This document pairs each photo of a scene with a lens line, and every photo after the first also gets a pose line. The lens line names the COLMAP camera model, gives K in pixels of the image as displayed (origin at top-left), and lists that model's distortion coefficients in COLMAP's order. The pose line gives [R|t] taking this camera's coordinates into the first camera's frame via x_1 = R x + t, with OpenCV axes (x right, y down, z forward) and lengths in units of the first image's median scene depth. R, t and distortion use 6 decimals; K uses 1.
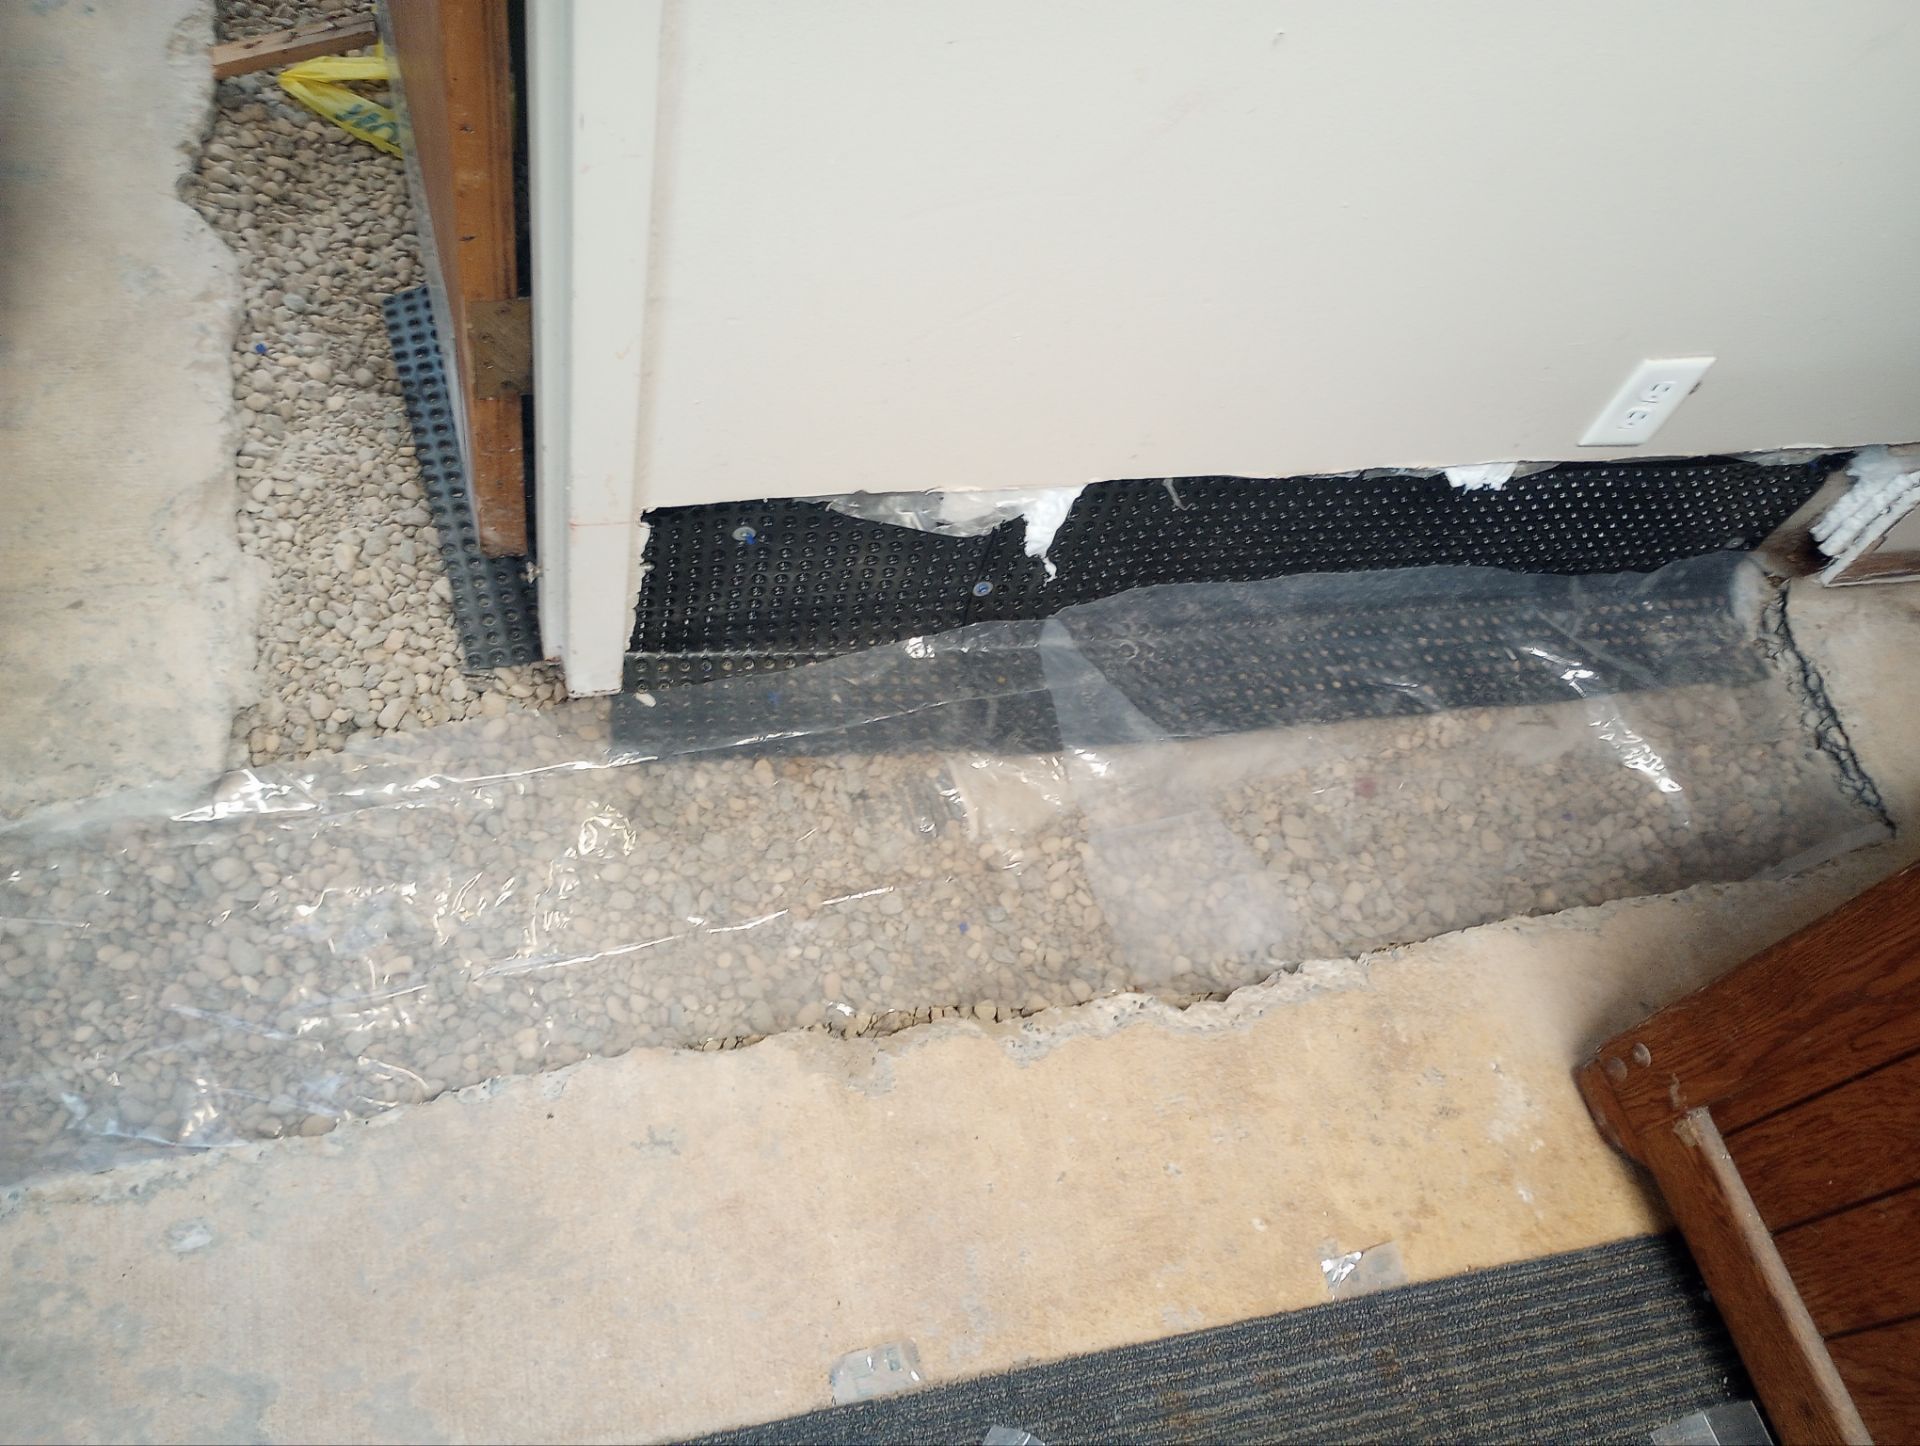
lens RADIAL K [[1575.0, 0, 960.0], [0, 1575.0, 723.0], [0, 0, 1]] dist [0.070098, -0.099443]
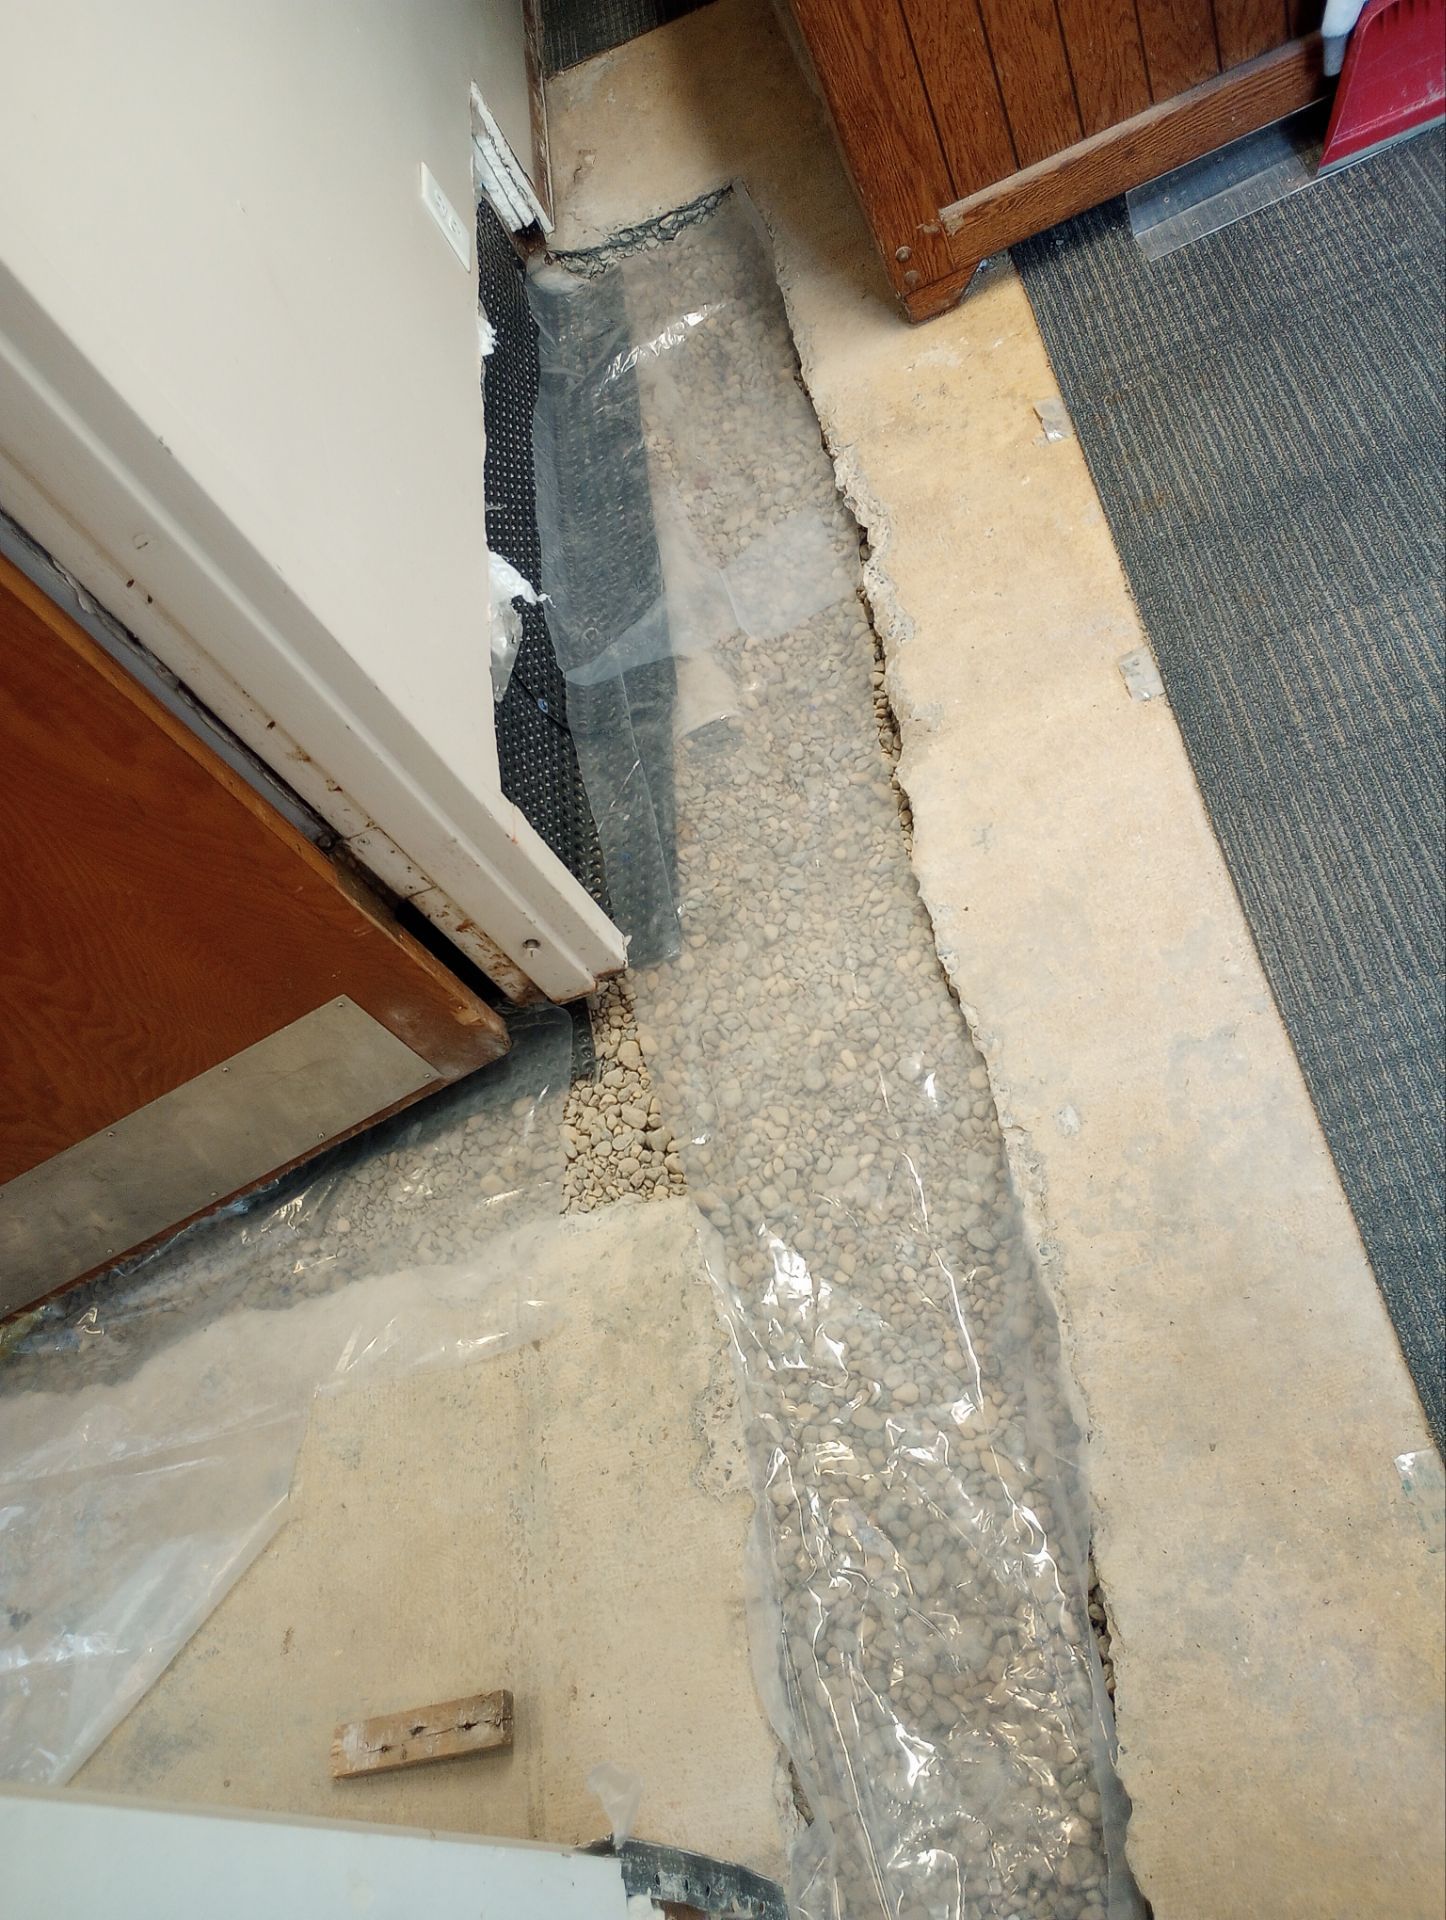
lens RADIAL K [[1575.0, 0, 723.0], [0, 1575.0, 960.0], [0, 0, 1]] dist [0.070098, -0.099443]
pose [[0.018767, -0.951293, 0.307718, -0.630589], [0.991286, 0.057839, 0.118349, -0.089941], [-0.130383, 0.302815, 0.944089, -0.161759]]
